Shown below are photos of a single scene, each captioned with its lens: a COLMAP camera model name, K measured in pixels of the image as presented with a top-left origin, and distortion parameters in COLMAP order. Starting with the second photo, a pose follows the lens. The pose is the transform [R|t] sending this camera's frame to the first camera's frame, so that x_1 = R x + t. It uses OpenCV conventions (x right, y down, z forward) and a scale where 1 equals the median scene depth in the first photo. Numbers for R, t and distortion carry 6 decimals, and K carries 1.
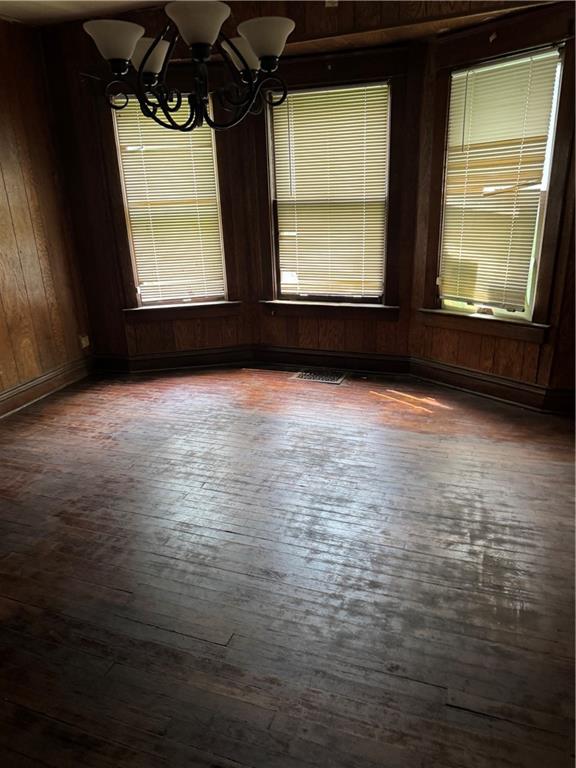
lens RADIAL K [[540.6, 0, 283.8], [0, 540.6, 389.1], [0, 0, 1]] dist [-0.013859, -0.001821]
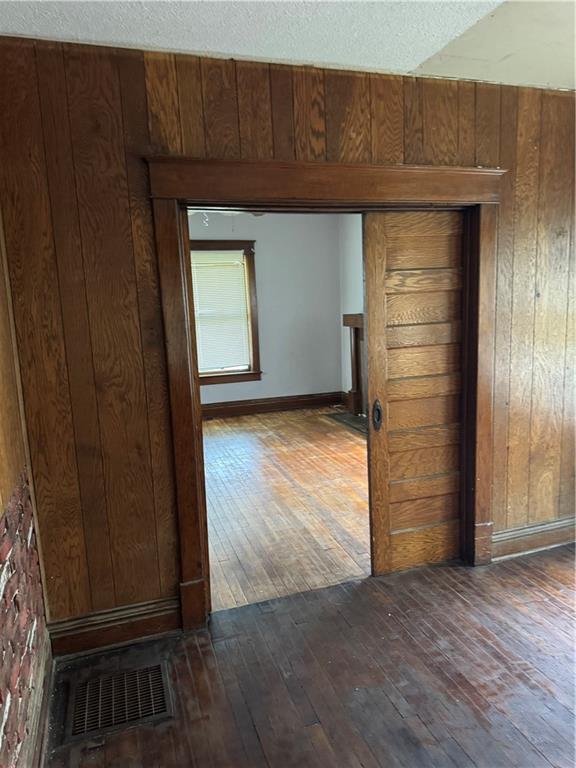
lens RADIAL K [[540.6, 0, 284.4], [0, 540.6, 384.0], [0, 0, 1]] dist [-0.013859, -0.001821]
pose [[0.615335, 0.138945, -0.775924, -0.122922], [-0.259350, 0.965225, -0.032830, -0.100973], [0.744380, 0.221437, 0.629972, 0.181163]]
